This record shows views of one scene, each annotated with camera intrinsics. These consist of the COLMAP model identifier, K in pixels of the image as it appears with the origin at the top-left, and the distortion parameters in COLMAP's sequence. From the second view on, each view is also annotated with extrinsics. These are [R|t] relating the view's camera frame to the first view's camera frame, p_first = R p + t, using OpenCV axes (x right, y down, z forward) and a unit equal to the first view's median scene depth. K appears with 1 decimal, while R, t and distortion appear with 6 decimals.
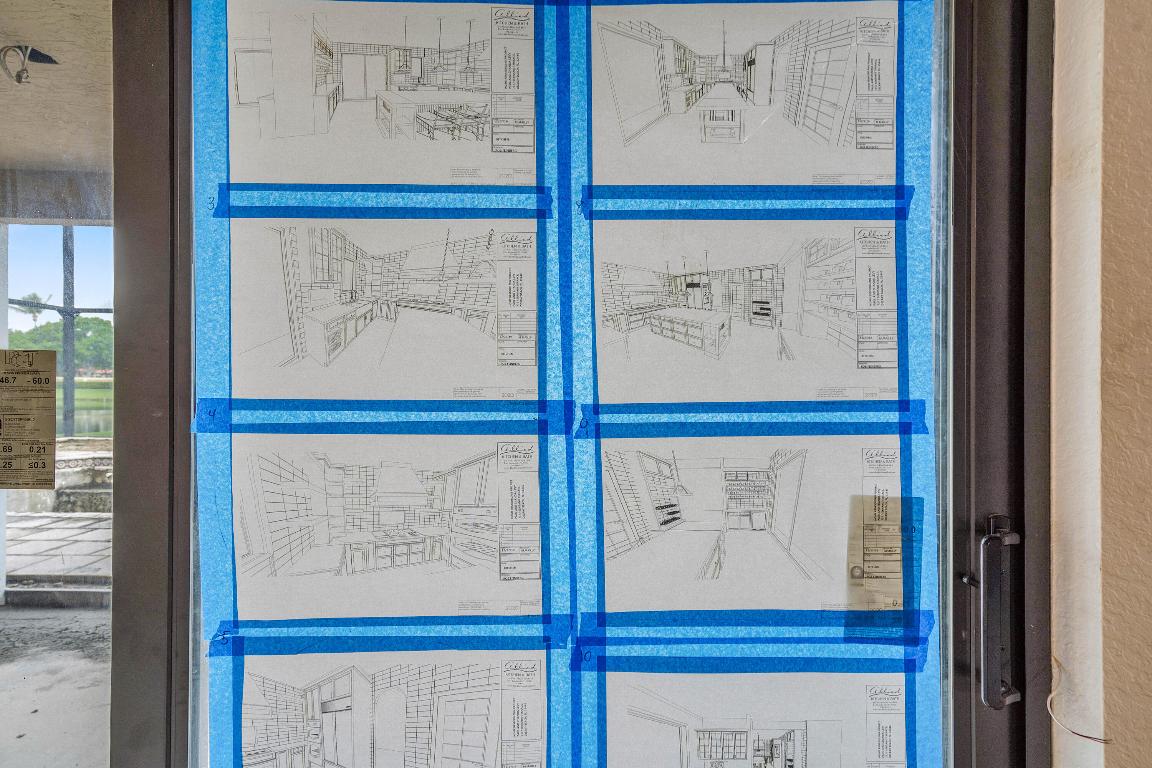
lens RADIAL K [[542.6, 0, 576.1], [0, 542.6, 385.3], [0, 0, 1]] dist [-0.004123, 0.001580]
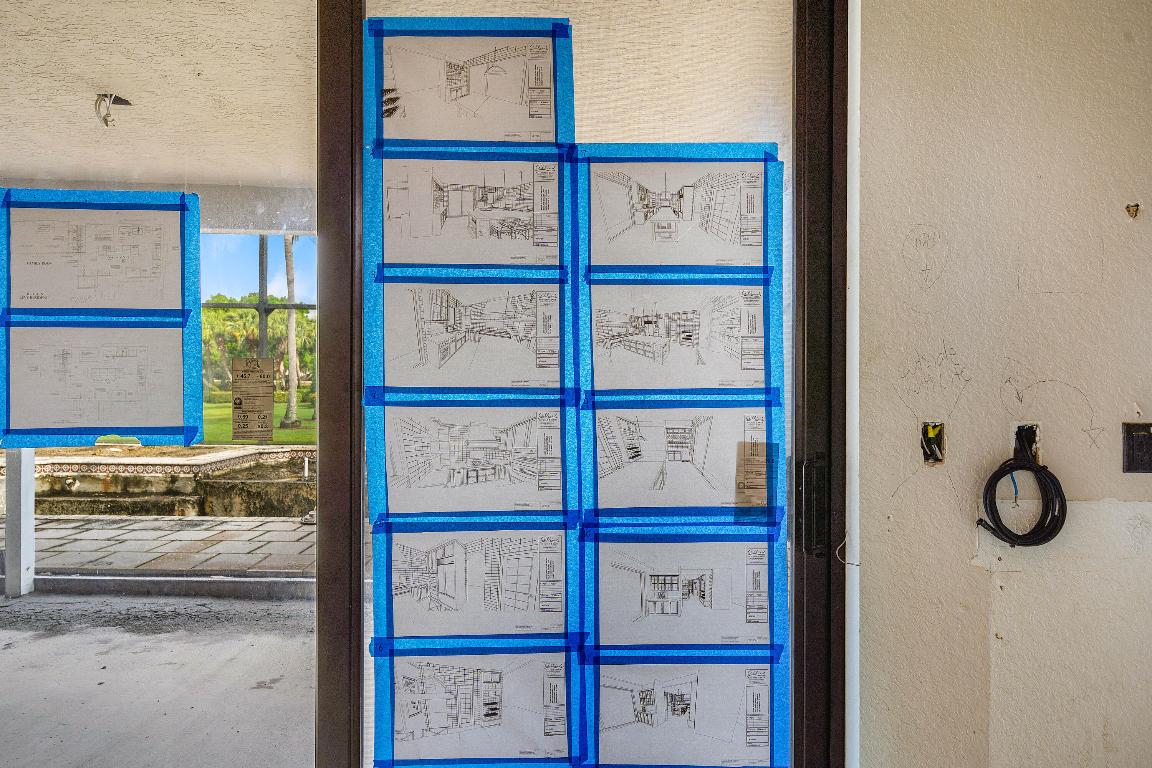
lens RADIAL K [[597.0, 0, 571.2], [0, 597.0, 379.1], [0, 0, 1]] dist [0.000256, -0.000372]
pose [[0.999973, 0.001017, -0.007221, -0.020252], [-0.001092, 0.999946, -0.010354, 0.020036], [0.007210, 0.010361, 0.999920, -0.930980]]
